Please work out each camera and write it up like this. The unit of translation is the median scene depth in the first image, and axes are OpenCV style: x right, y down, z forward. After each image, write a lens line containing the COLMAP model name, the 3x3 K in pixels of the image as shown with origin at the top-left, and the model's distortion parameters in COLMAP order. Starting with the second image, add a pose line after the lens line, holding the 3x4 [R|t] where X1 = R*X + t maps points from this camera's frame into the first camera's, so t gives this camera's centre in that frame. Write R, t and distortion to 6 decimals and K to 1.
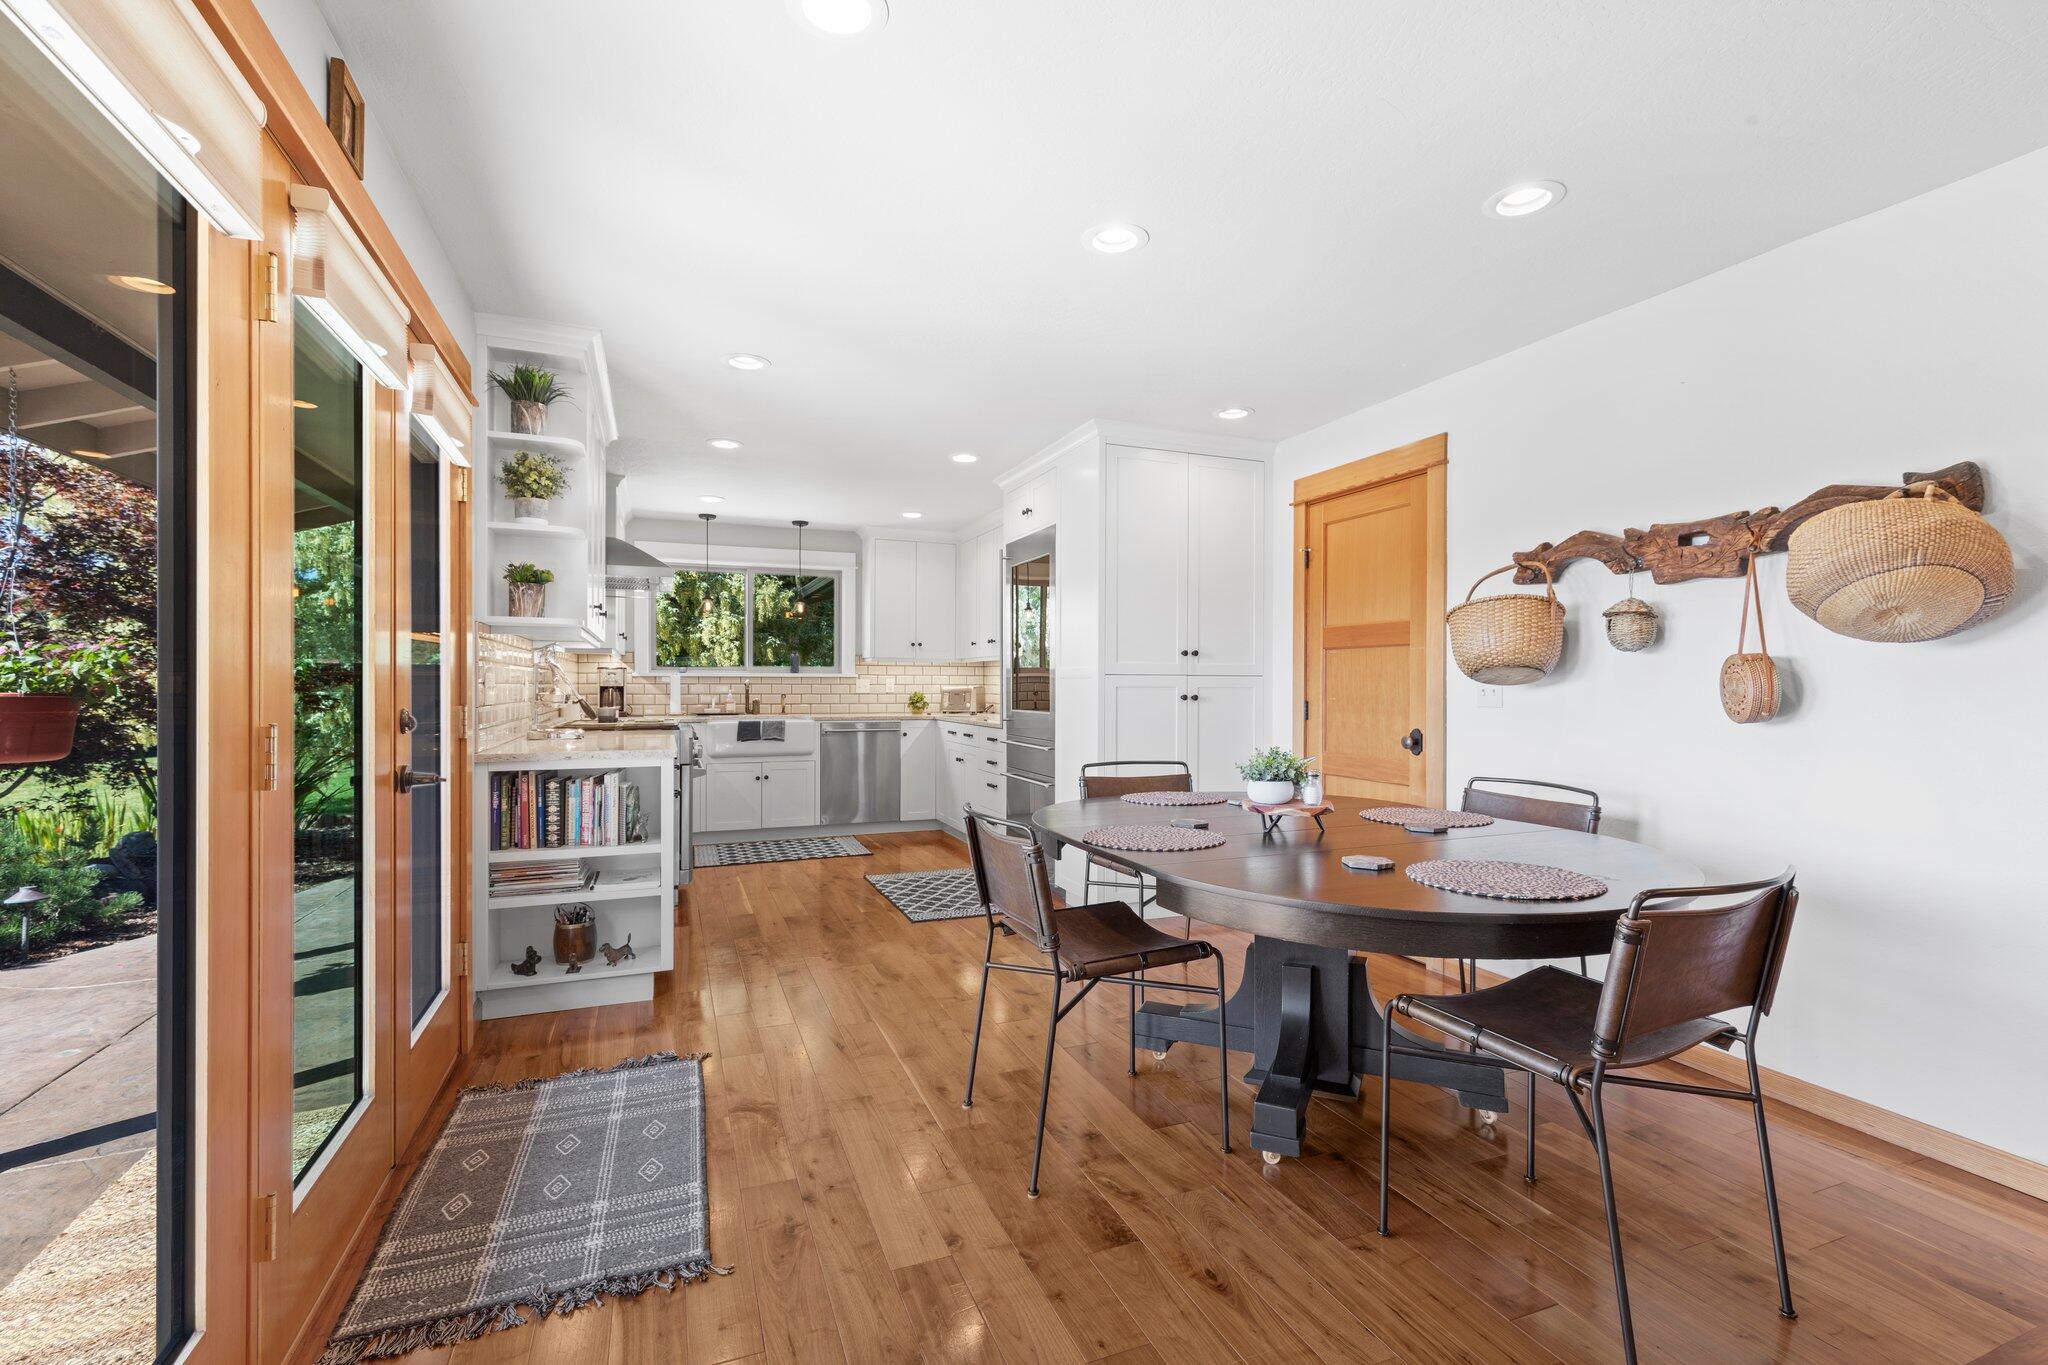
lens RADIAL K [[918.0, 0, 1030.1], [0, 918.0, 683.2], [0, 0, 1]] dist [0.006993, -0.000194]
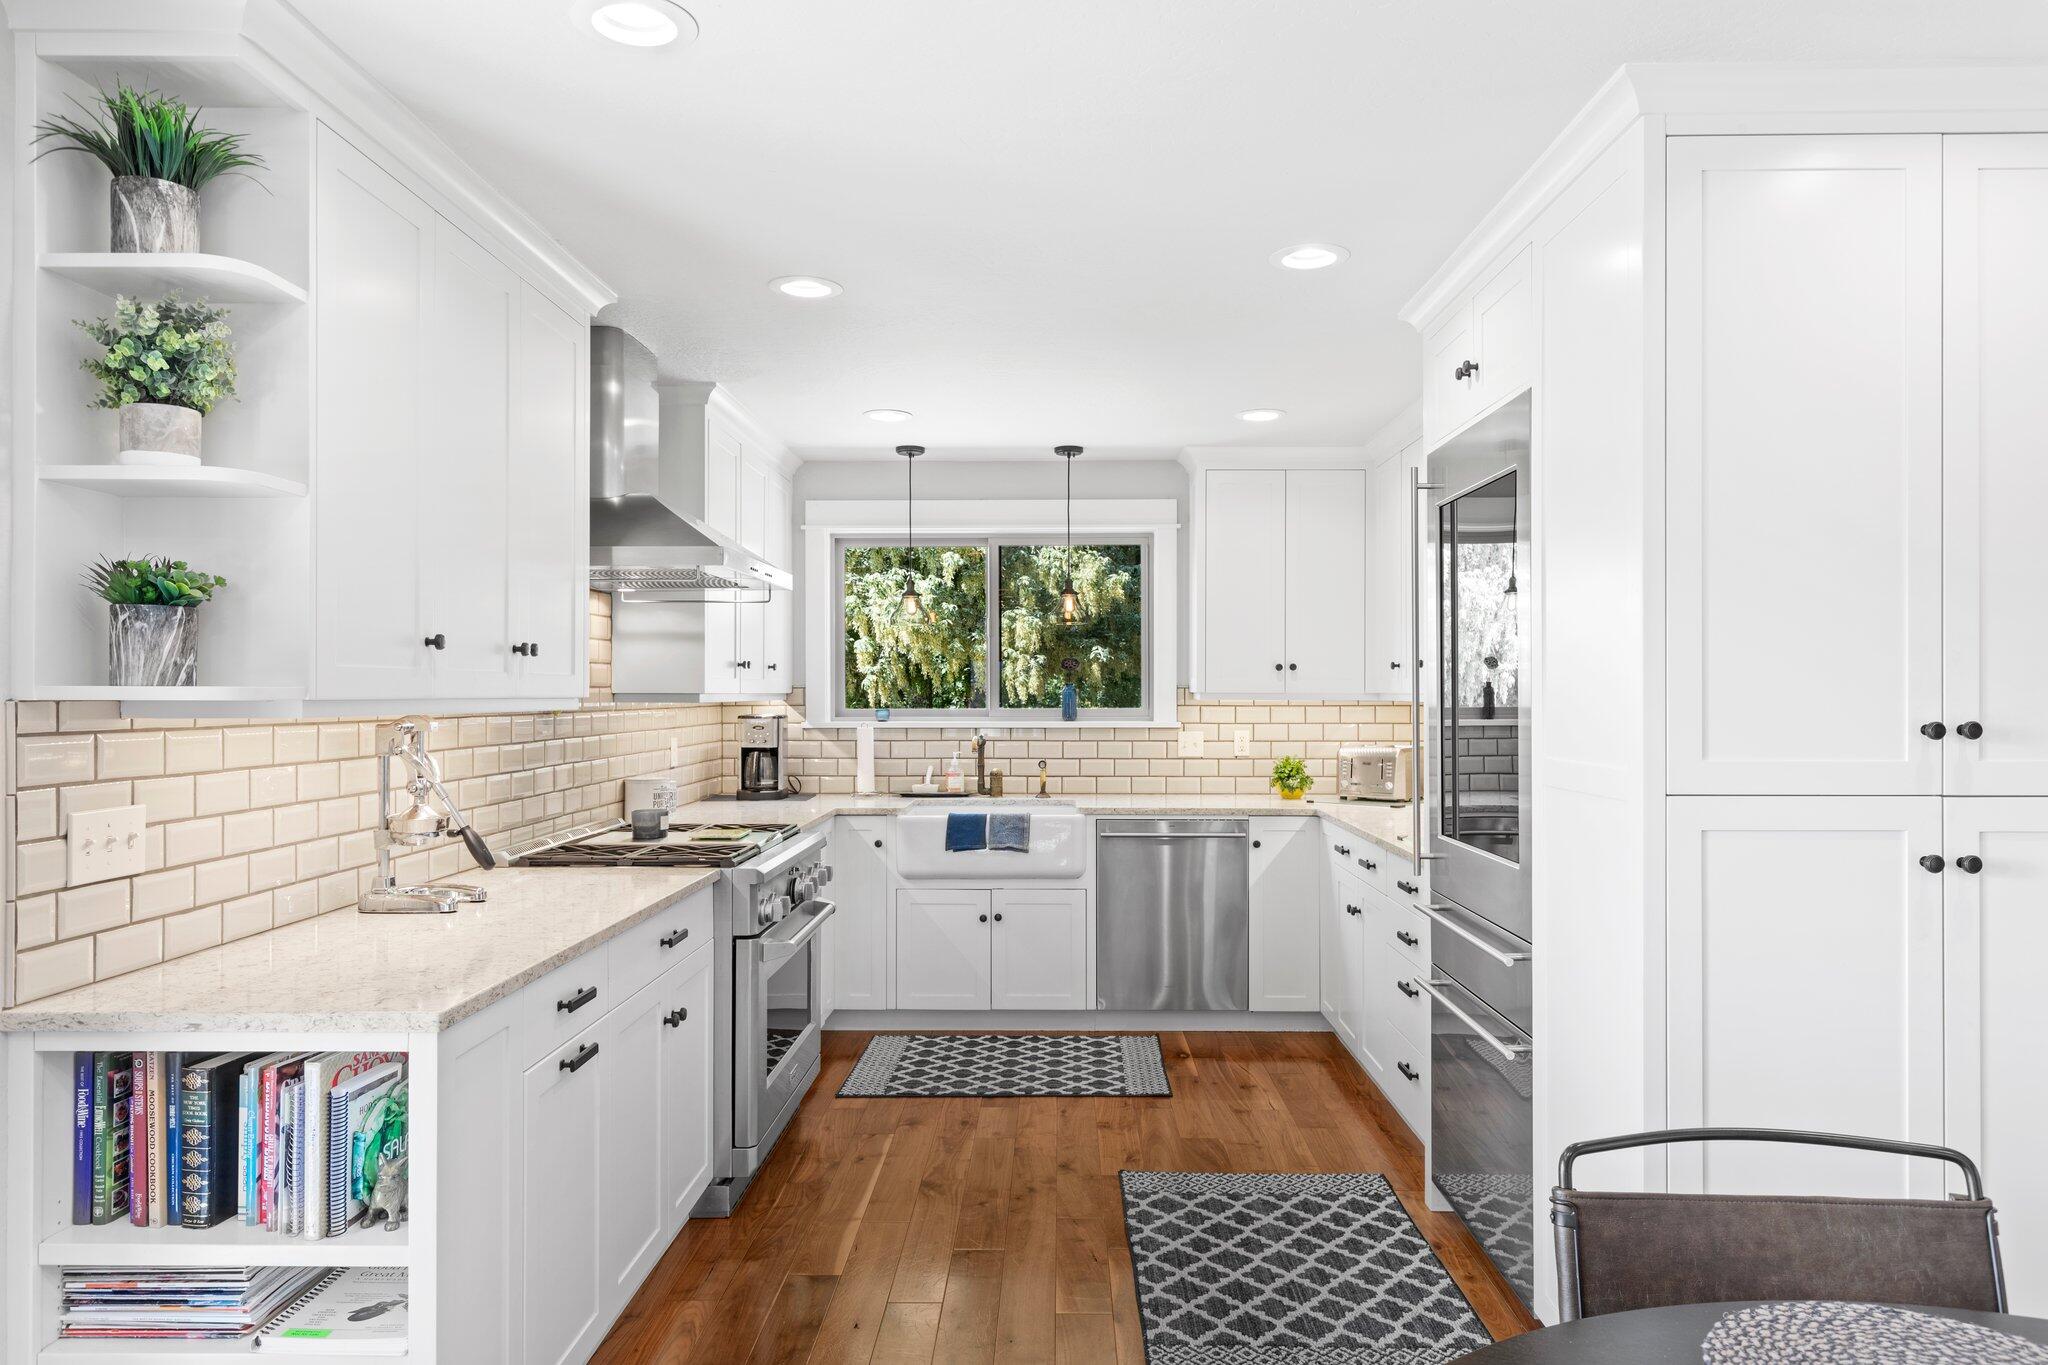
lens RADIAL K [[1304.8, 0, 1035.7], [0, 1304.8, 685.9], [0, 0, 1]] dist [0.003894, 0.000669]
pose [[0.922620, -0.006649, -0.385653, 0.043118], [0.005424, 0.999976, -0.004264, -0.040544], [0.385672, 0.001842, 0.922634, 0.368303]]
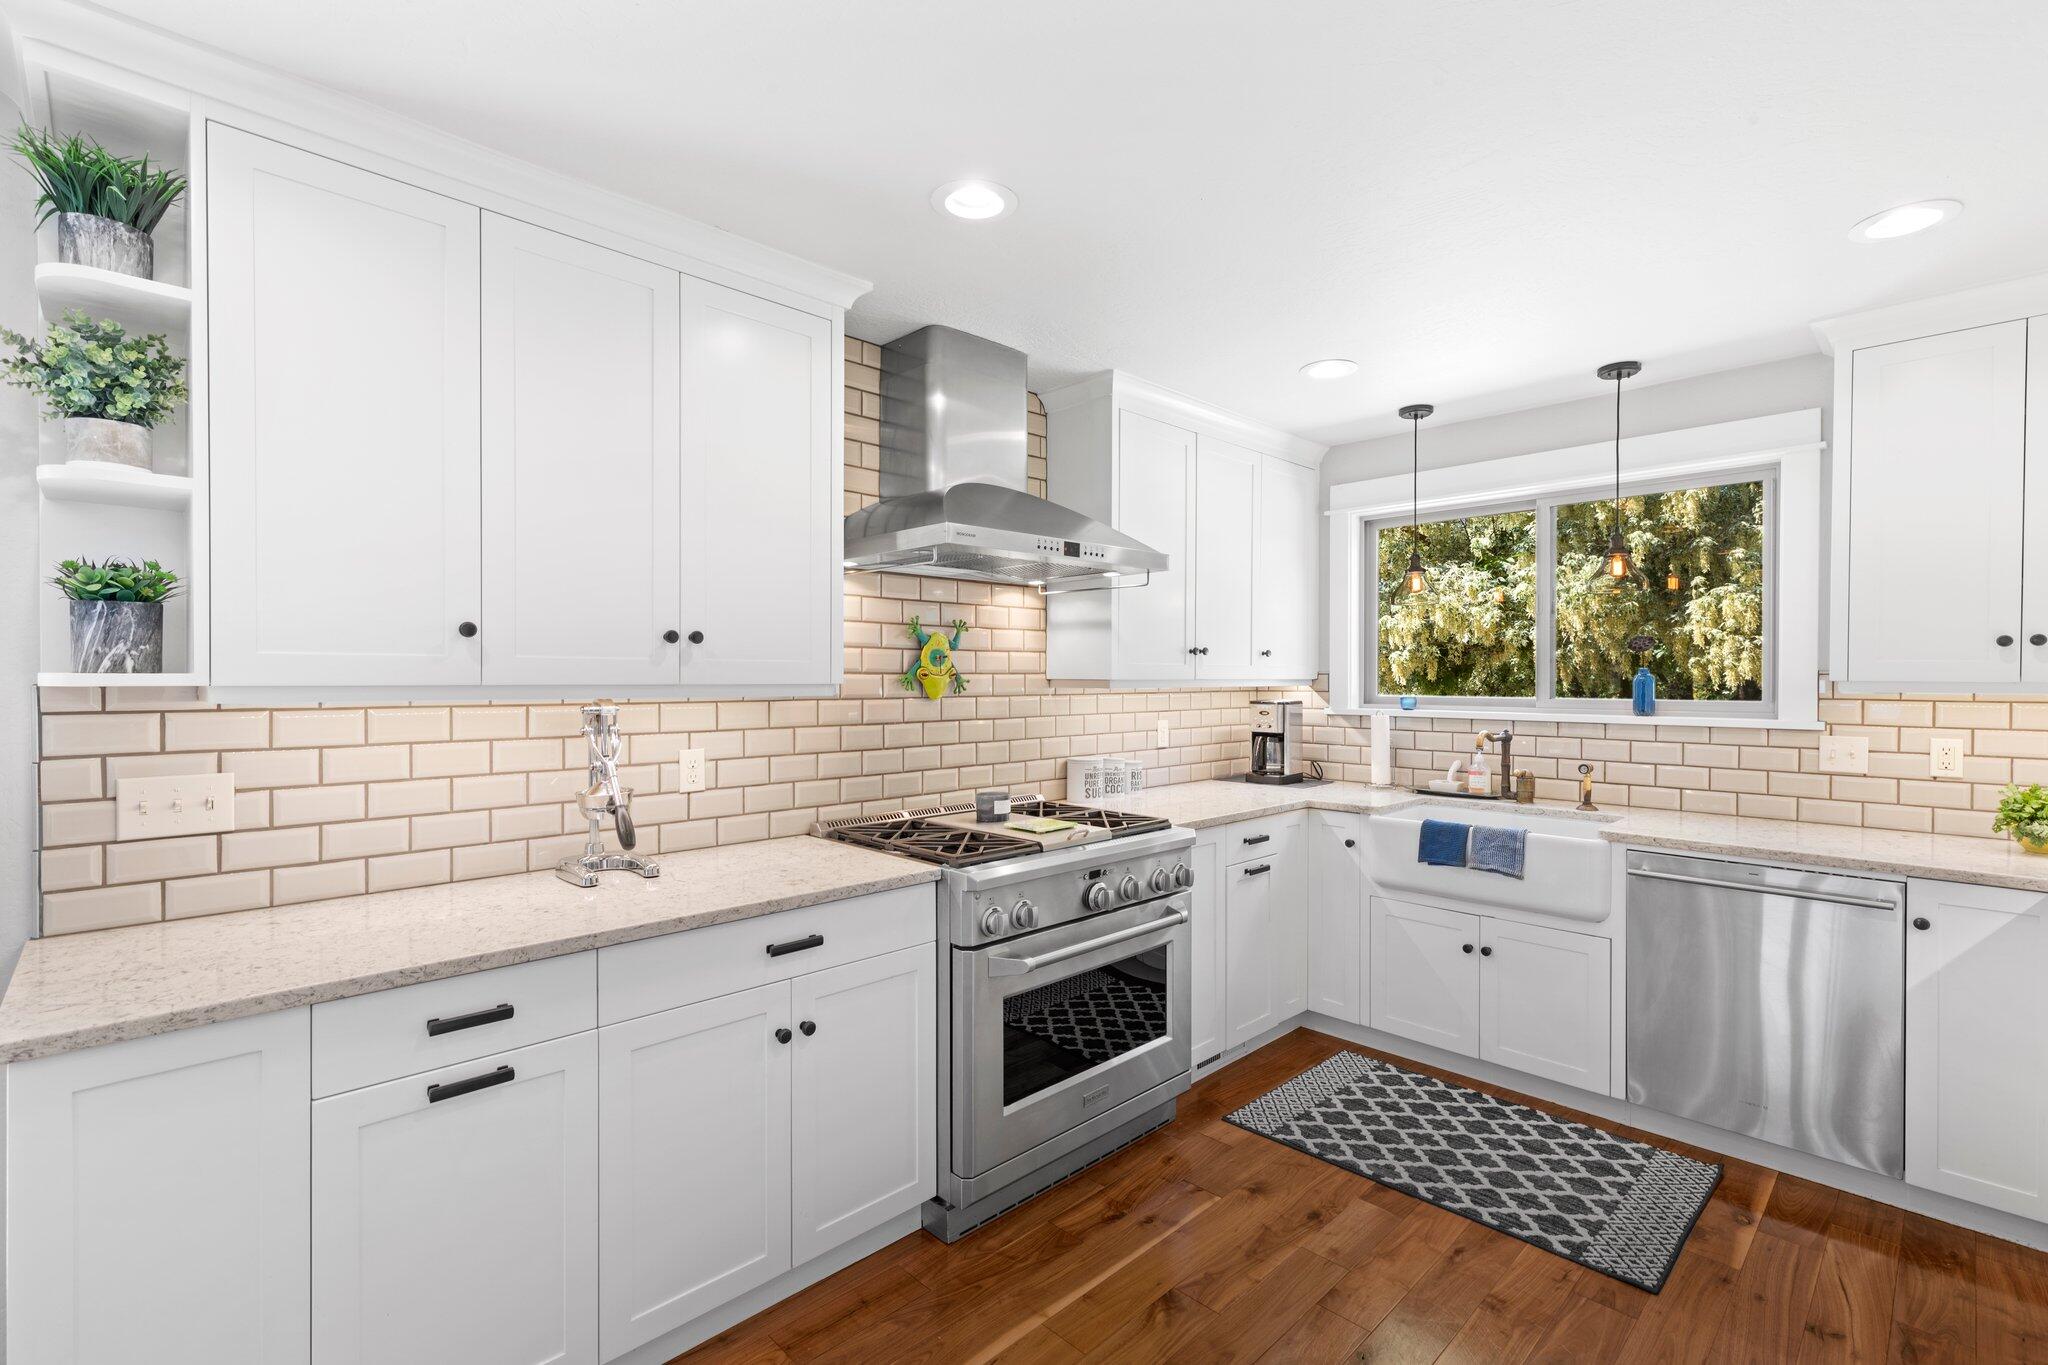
lens RADIAL K [[918.0, 0, 1033.6], [0, 918.0, 684.9], [0, 0, 1]] dist [0.006993, -0.000194]
pose [[0.386319, 0.005465, -0.922349, 0.055854], [0.002169, 0.999974, 0.006833, -0.040973], [0.922363, -0.004640, 0.386297, 0.785986]]
